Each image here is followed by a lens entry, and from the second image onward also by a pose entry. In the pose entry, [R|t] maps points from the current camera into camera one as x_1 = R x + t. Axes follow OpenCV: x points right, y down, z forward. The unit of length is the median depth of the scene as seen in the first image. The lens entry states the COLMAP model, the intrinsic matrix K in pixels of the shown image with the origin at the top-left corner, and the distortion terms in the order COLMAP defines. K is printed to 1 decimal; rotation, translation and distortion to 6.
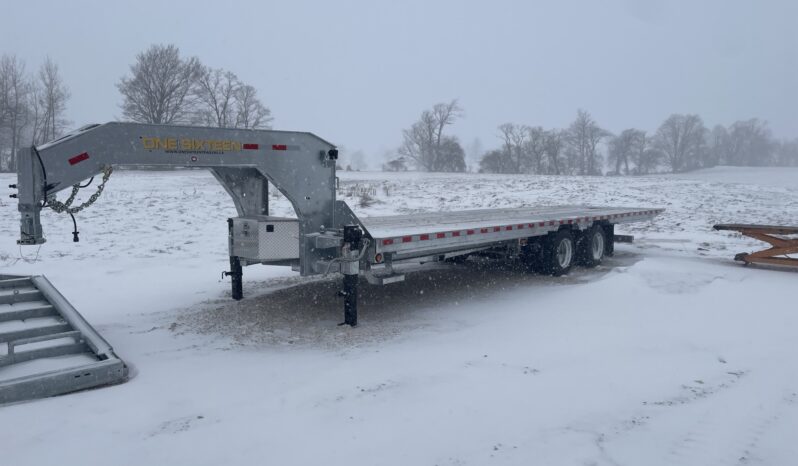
lens RADIAL K [[600.3, 0, 399.0], [0, 600.3, 232.3], [0, 0, 1]] dist [-0.002165, -0.006668]
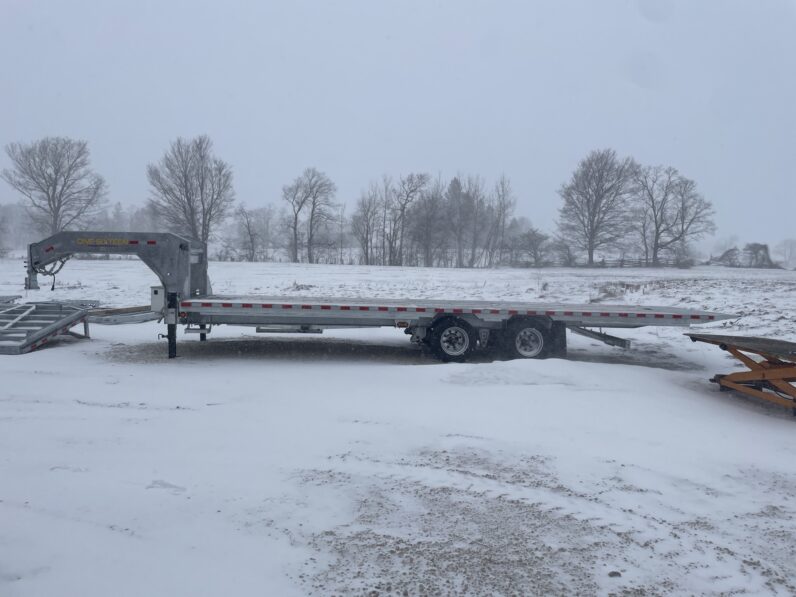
lens RADIAL K [[597.5, 0, 398.1], [0, 597.5, 298.6], [0, 0, 1]] dist [0.009189, -0.000496]
pose [[0.683402, 0.047042, -0.728525, 0.140305], [-0.086563, 0.996103, -0.016881, -0.001948], [0.724892, 0.074600, 0.684811, 0.037703]]
